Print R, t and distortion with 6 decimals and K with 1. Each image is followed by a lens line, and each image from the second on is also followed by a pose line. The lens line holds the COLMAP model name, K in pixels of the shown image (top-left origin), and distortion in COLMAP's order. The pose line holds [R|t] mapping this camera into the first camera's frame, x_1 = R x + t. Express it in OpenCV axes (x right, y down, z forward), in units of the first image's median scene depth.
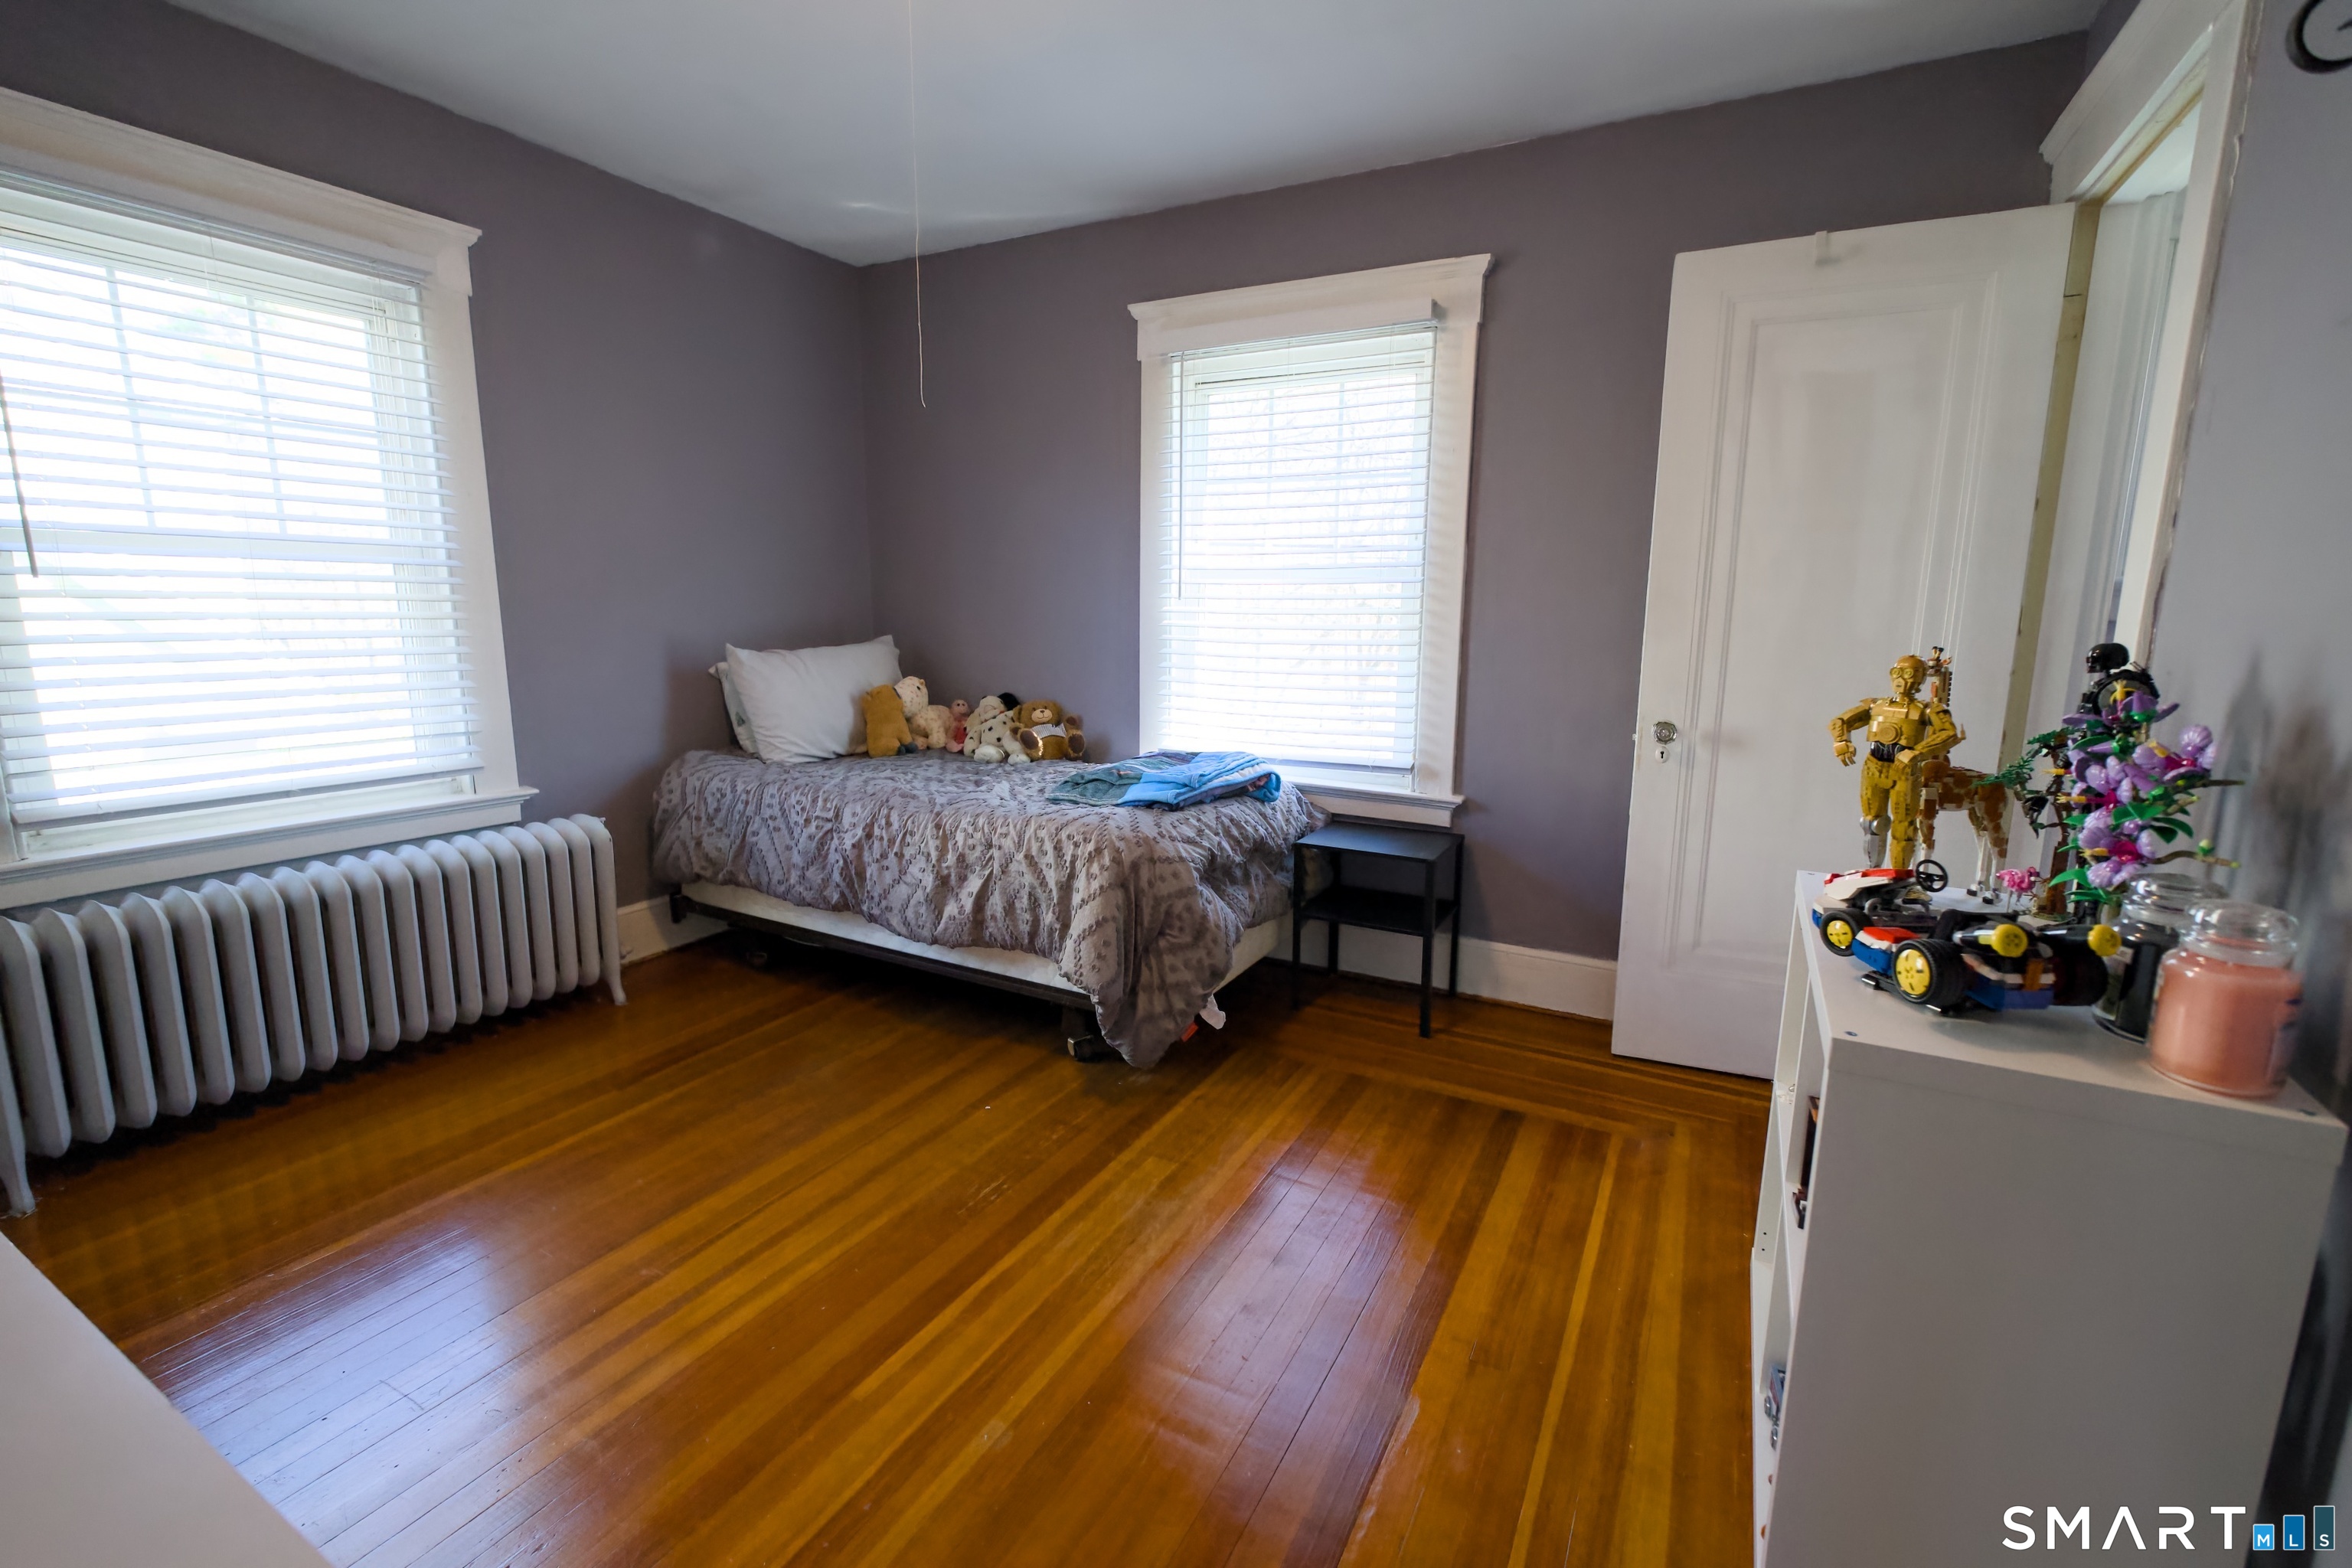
lens RADIAL K [[1000.5, 0, 1184.5], [0, 1000.5, 774.2], [0, 0, 1]] dist [-0.006517, 0.000512]
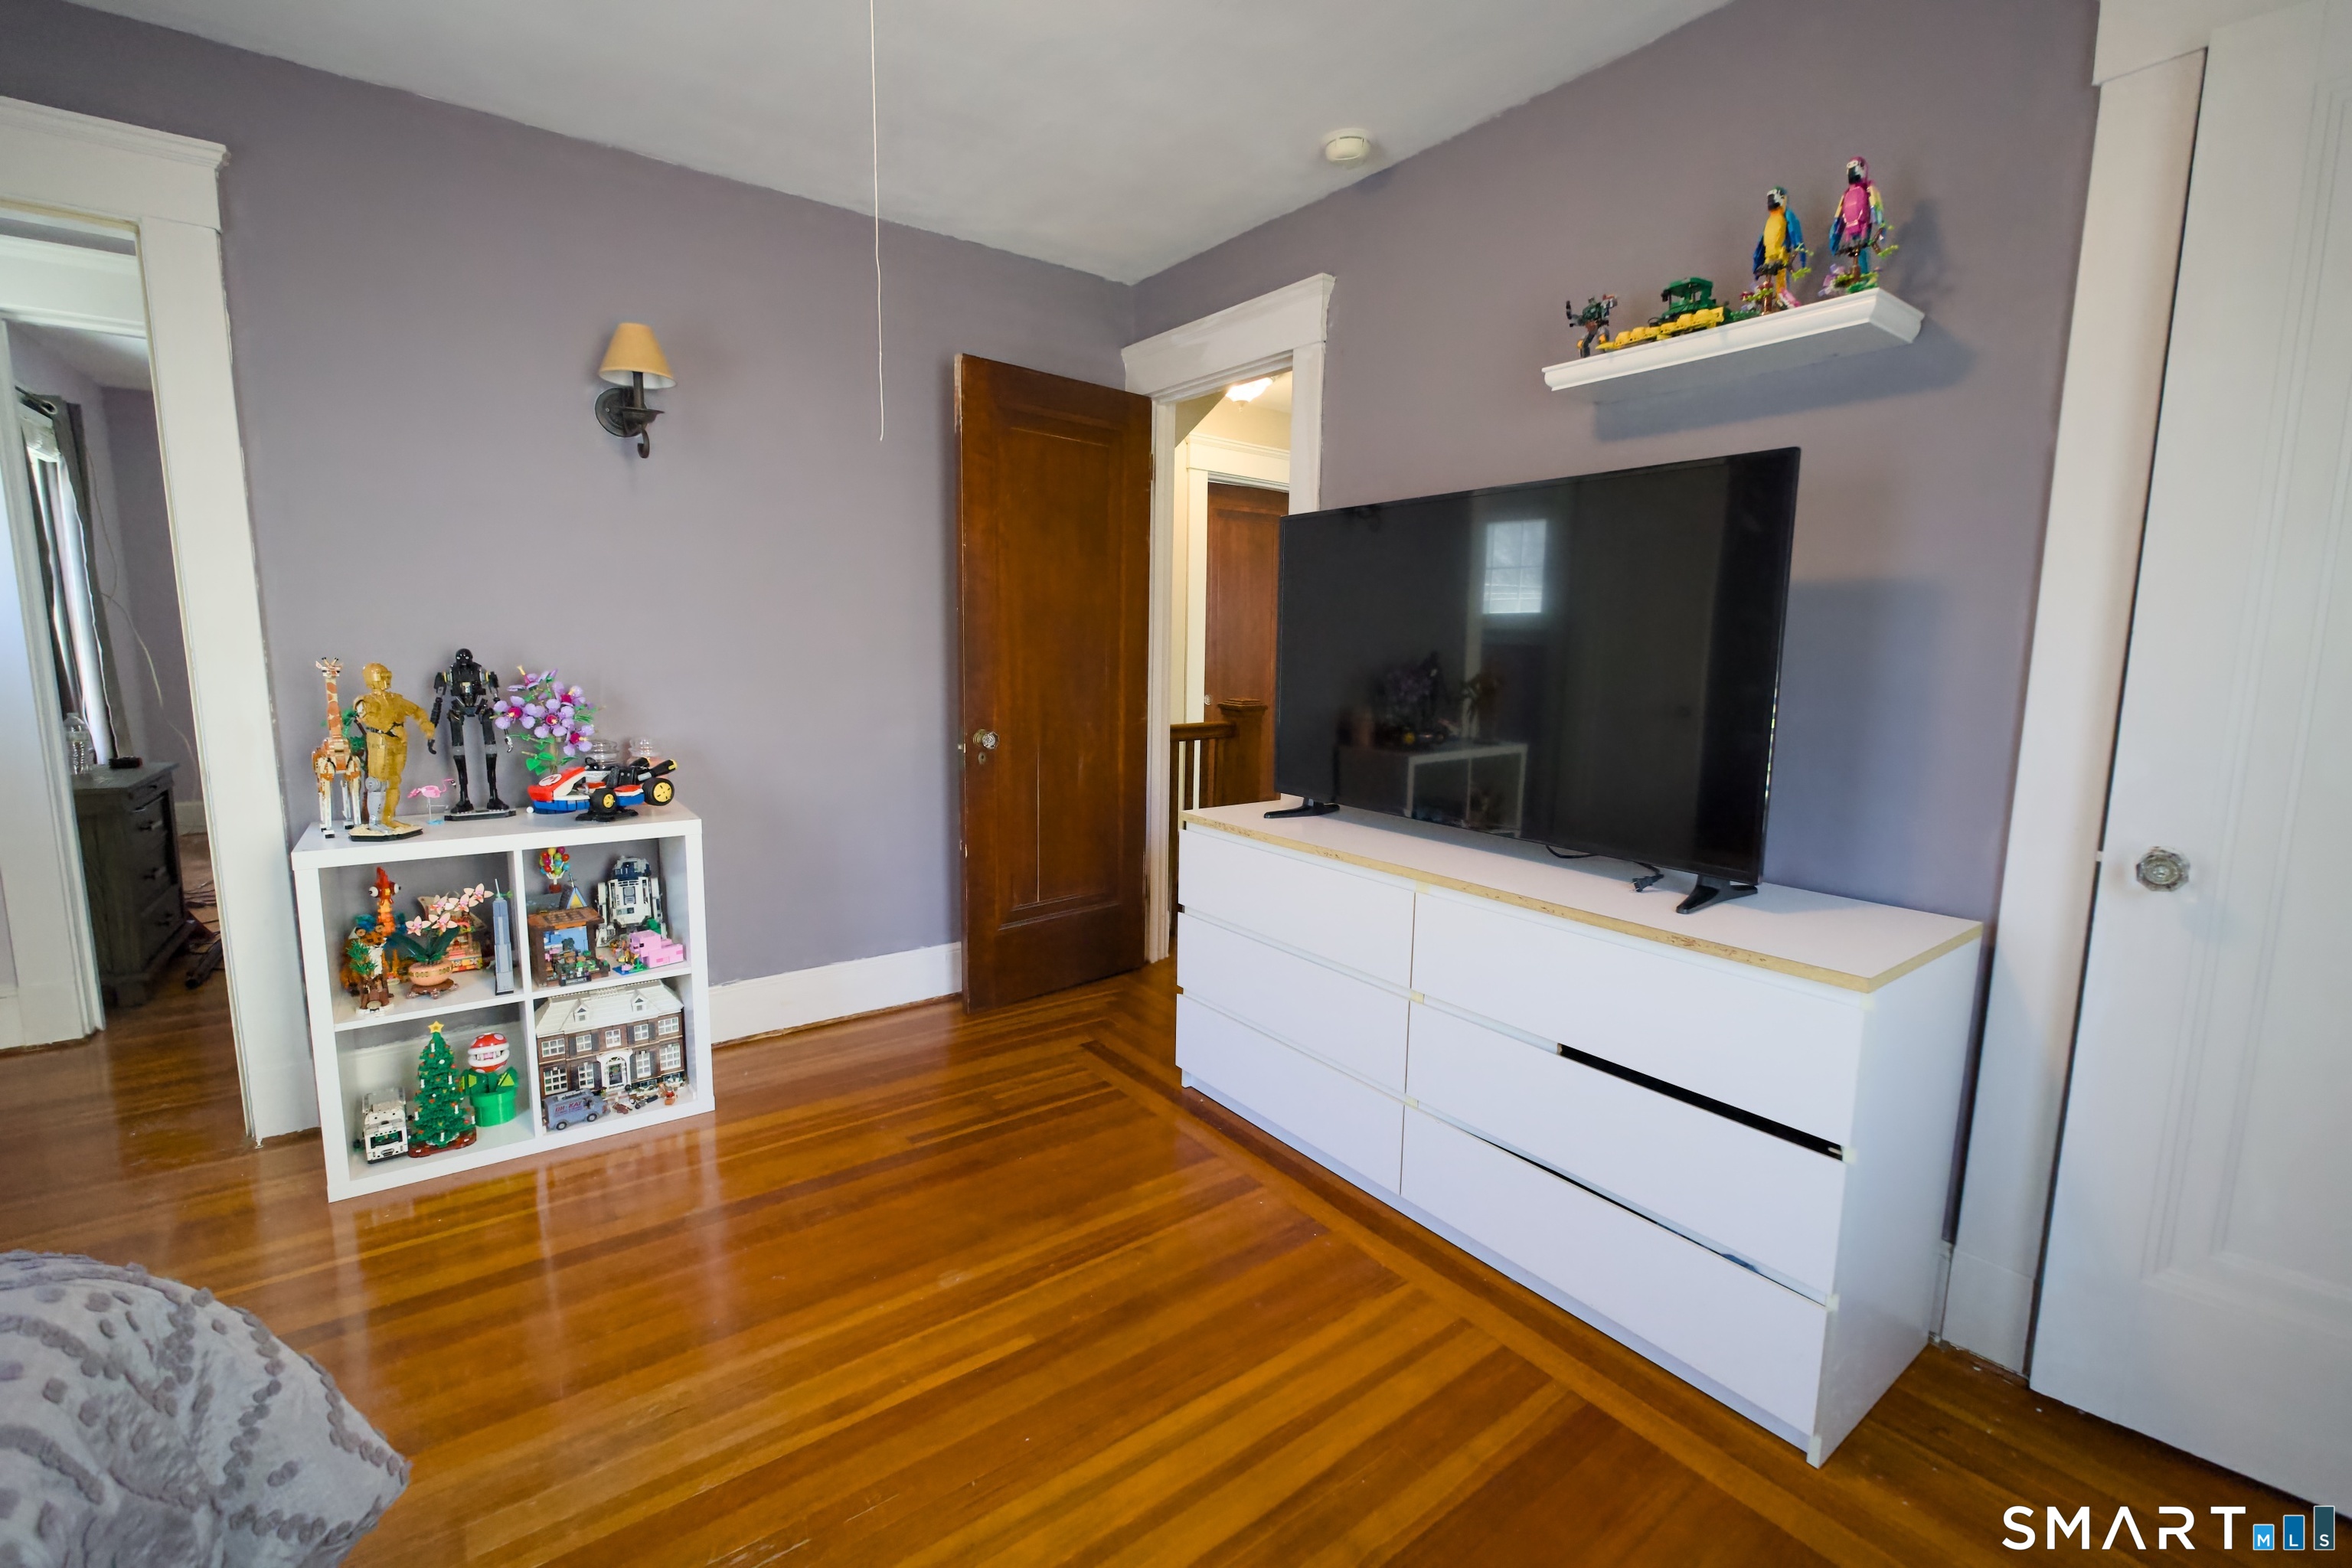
lens RADIAL K [[1000.5, 0, 1184.5], [0, 1000.5, 774.2], [0, 0, 1]] dist [-0.006517, 0.000512]
pose [[-0.907896, -0.076569, 0.412144, -0.780350], [0.048375, 0.957471, 0.284446, -0.266268], [-0.416395, 0.278185, -0.865580, 1.488103]]
